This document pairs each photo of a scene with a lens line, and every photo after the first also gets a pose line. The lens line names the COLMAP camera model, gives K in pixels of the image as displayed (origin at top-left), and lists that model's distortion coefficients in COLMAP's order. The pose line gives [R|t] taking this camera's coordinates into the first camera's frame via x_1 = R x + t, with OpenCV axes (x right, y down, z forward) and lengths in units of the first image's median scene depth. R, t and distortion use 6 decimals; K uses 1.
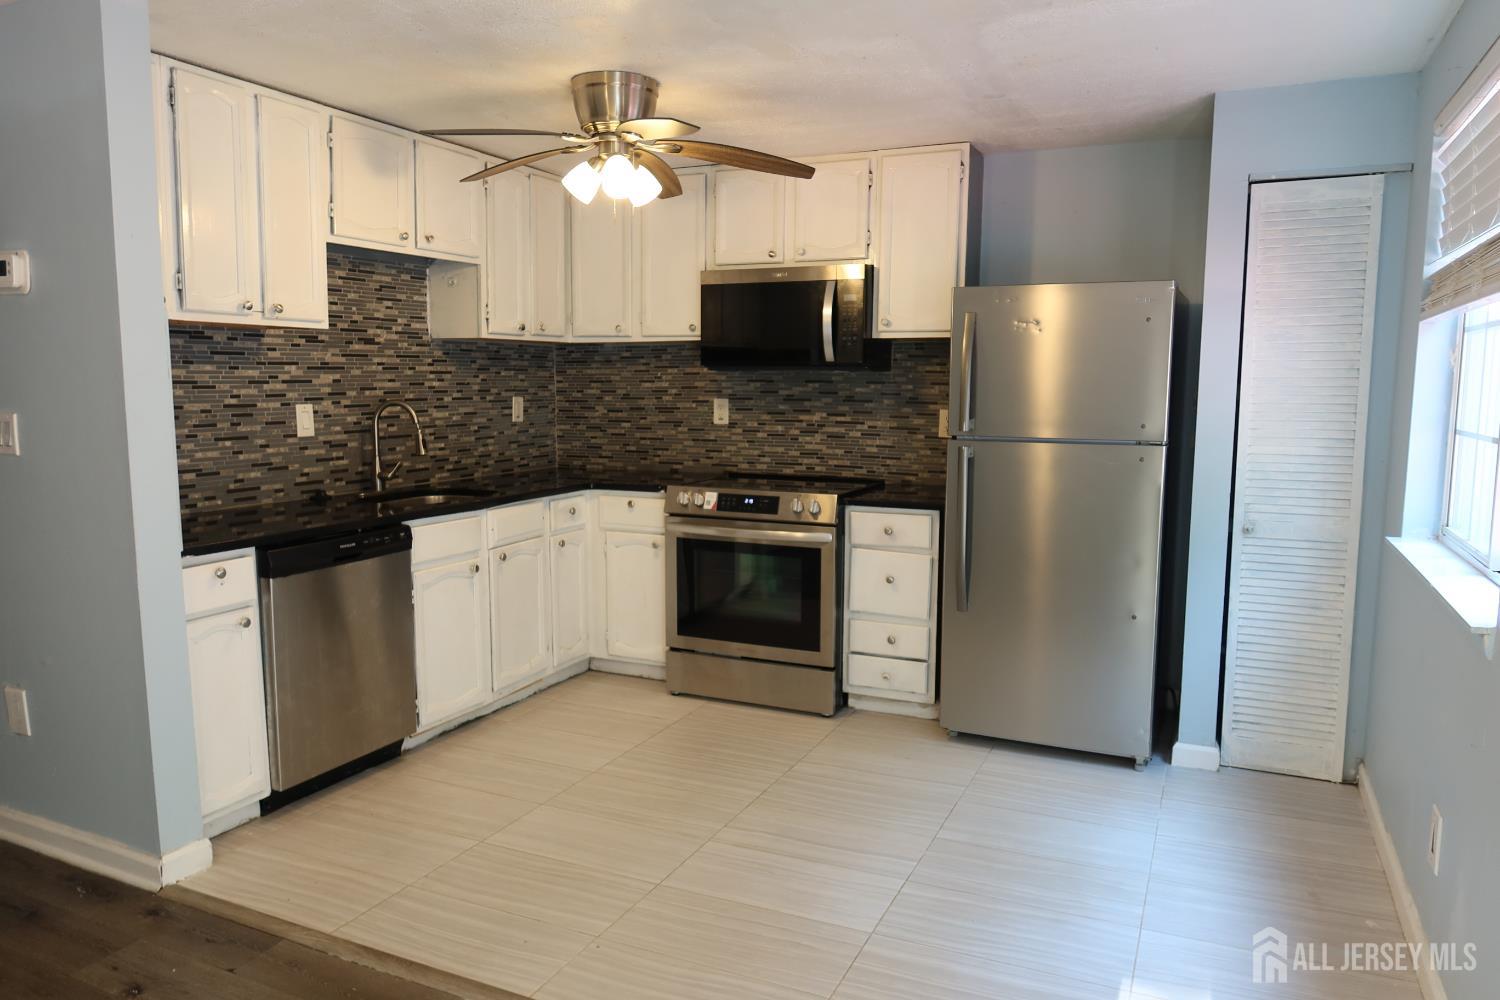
lens RADIAL K [[1031.1, 0, 753.9], [0, 1031.1, 511.1], [0, 0, 1]] dist [-0.031153, 0.002580]
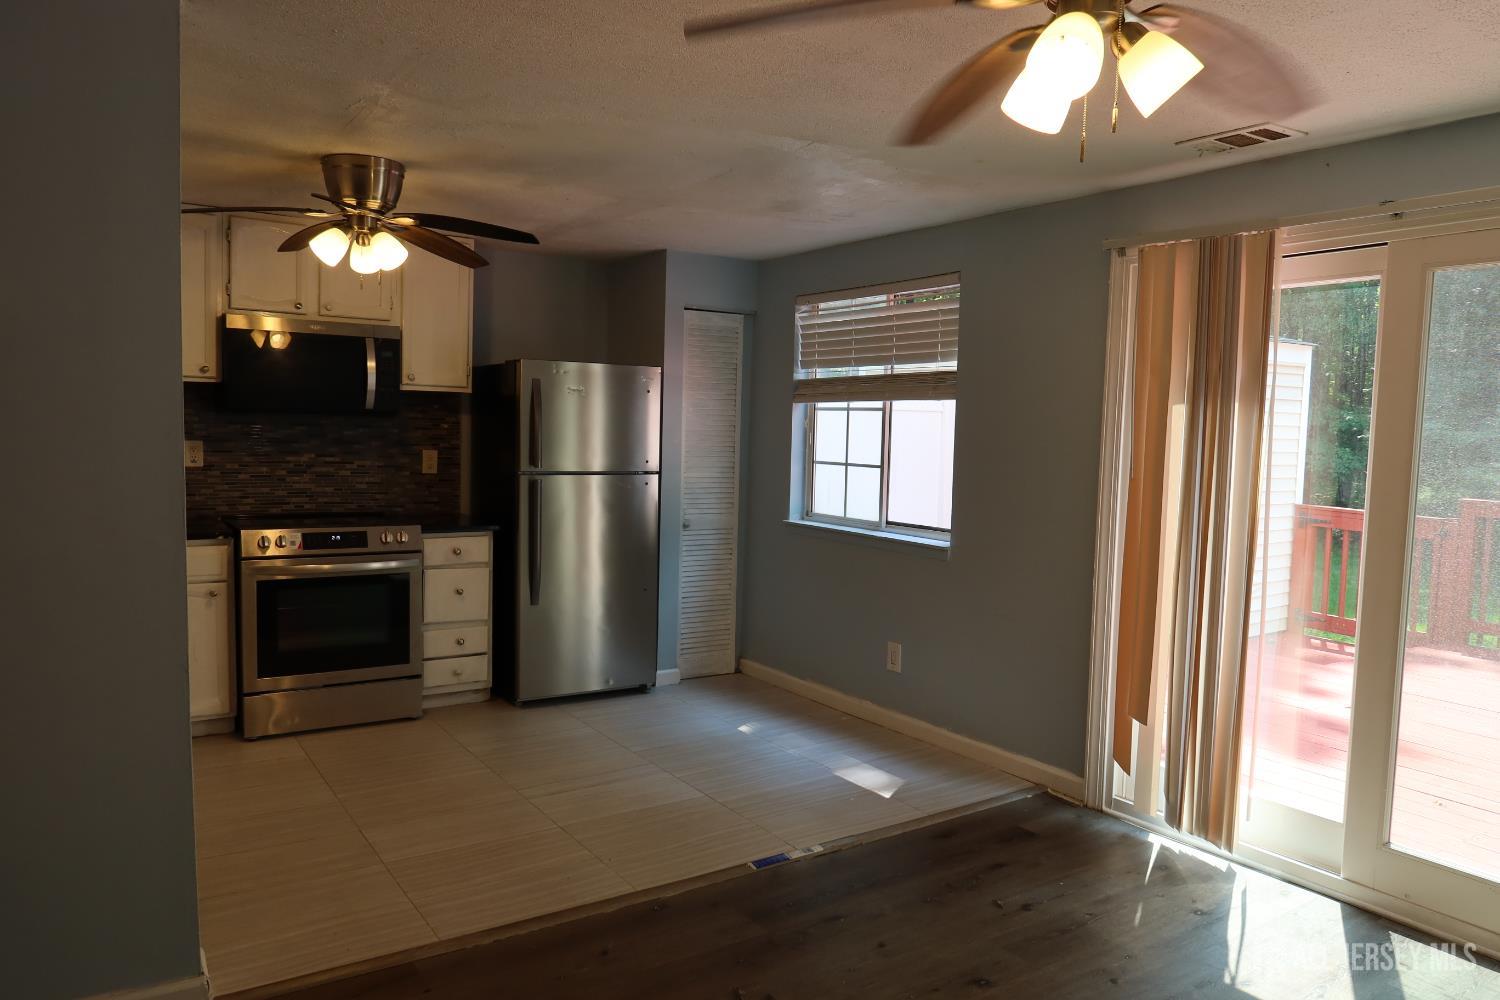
lens RADIAL K [[1031.1, 0, 753.9], [0, 1031.1, 511.1], [0, 0, 1]] dist [-0.031153, 0.002580]
pose [[0.513960, -0.061265, 0.855623, -0.688280], [0.080563, 0.996485, 0.022958, -0.026704], [-0.854022, 0.057132, 0.517090, 0.069043]]
